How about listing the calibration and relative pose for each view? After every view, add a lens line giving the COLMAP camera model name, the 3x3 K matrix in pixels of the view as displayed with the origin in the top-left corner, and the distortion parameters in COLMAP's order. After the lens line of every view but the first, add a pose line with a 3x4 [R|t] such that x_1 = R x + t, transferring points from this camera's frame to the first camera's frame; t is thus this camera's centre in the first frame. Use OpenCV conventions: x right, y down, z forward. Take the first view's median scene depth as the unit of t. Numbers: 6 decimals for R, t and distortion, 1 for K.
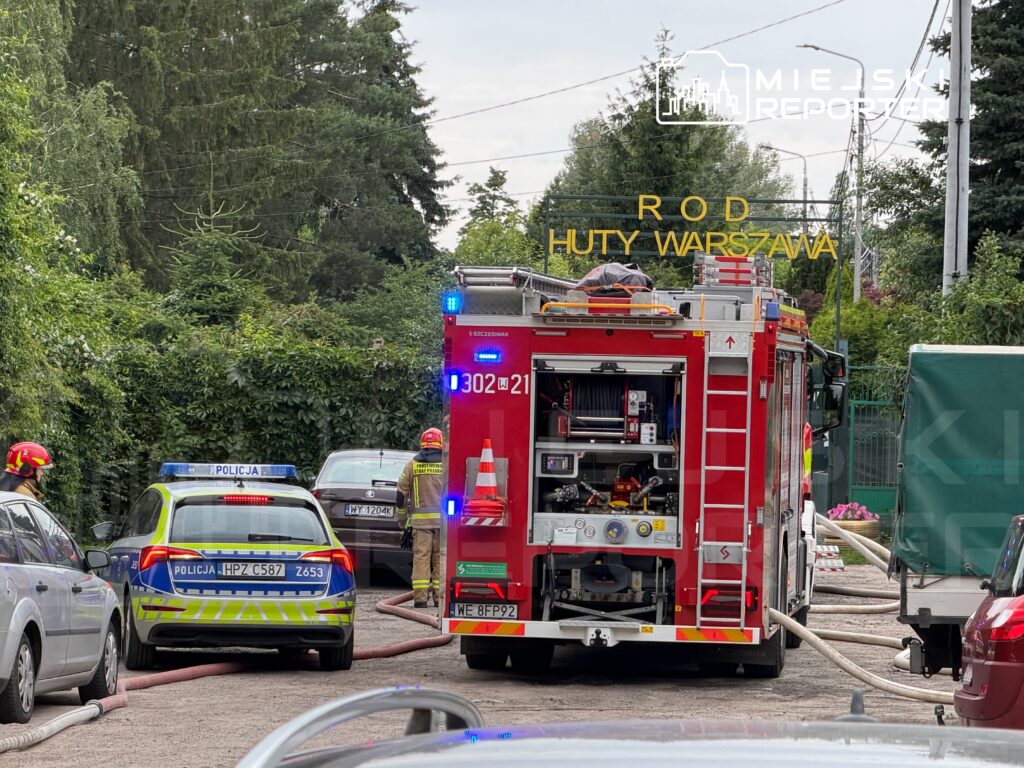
lens RADIAL K [[4413.6, 0, 512.5], [0, 4413.6, 382.1], [0, 0, 1]] dist [0.278711, 0.000000]
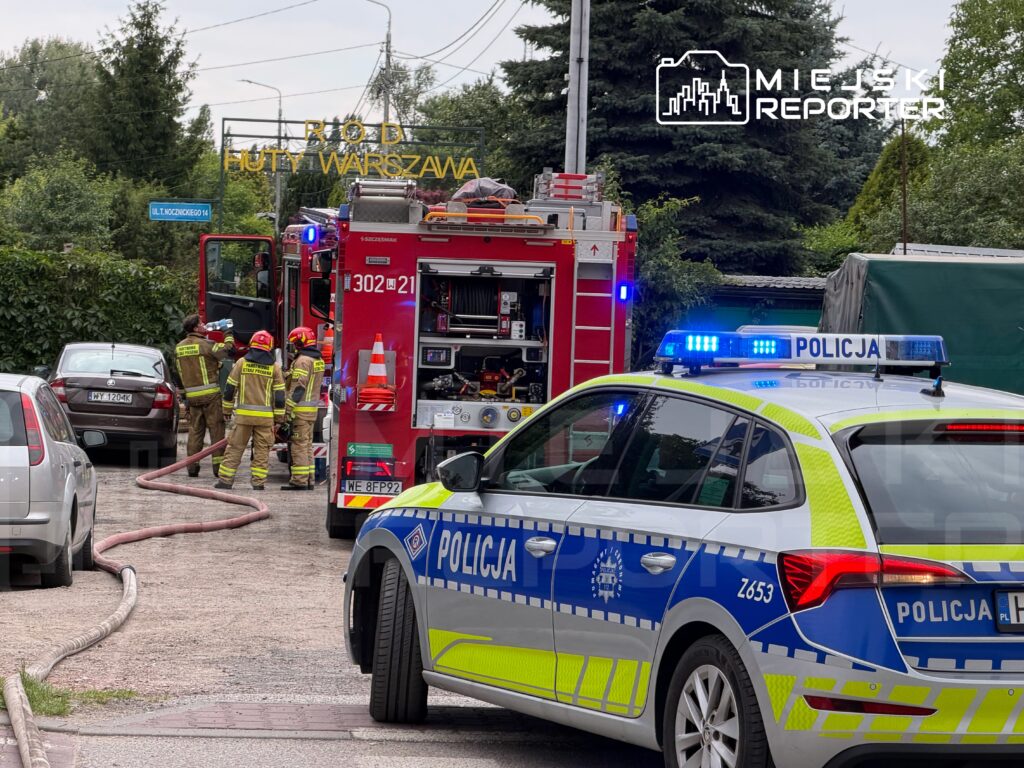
lens RADIAL K [[3858.5, 0, 511.4], [0, 3858.5, 386.1], [0, 0, 1]] dist [0.259788, 0.000000]
pose [[0.988060, 0.008791, 0.153818, -0.121767], [-0.012611, 0.999635, 0.023878, 0.002430], [-0.153552, -0.025533, 0.987811, 0.028882]]
